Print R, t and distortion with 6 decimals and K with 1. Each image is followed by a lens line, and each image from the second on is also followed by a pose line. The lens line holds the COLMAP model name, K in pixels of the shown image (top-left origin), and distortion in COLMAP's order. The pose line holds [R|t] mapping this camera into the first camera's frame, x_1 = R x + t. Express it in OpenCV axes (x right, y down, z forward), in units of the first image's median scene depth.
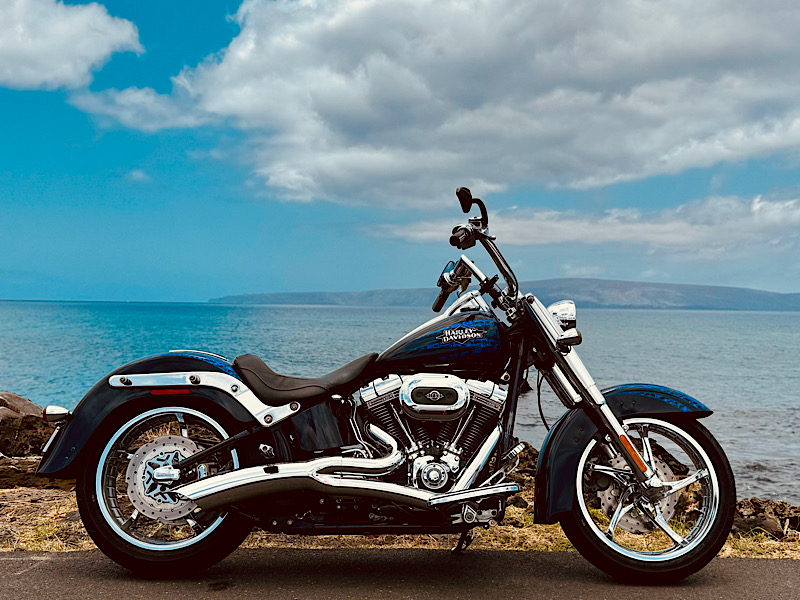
lens RADIAL K [[855.1, 0, 400.0], [0, 855.1, 300.3], [0, 0, 1]] dist [0.033029, 0.000000]
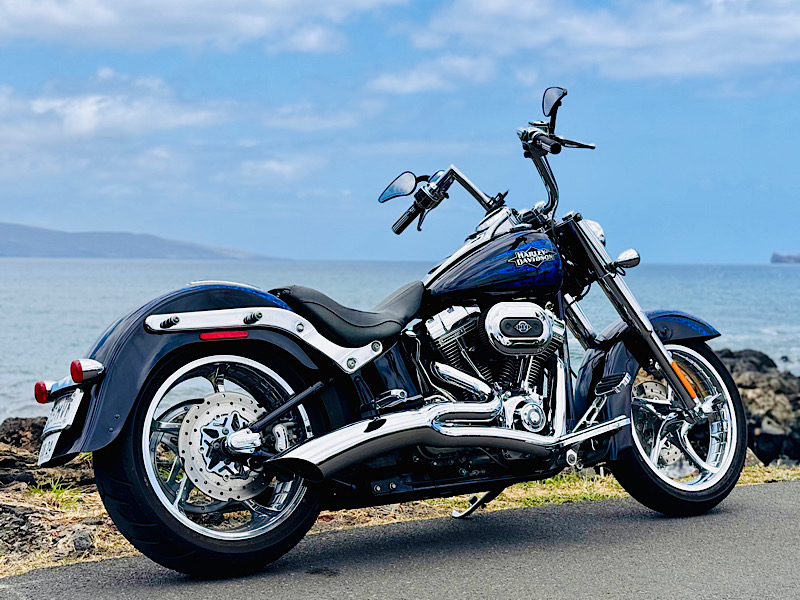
lens RADIAL K [[1117.5, 0, 399.9], [0, 1117.5, 298.9], [0, 0, 1]] dist [0.044285, 0.000000]
pose [[0.884813, -0.025647, 0.465241, -0.591511], [-0.003296, 0.998114, 0.061291, 0.013900], [-0.465935, -0.055765, 0.883060, 0.058139]]
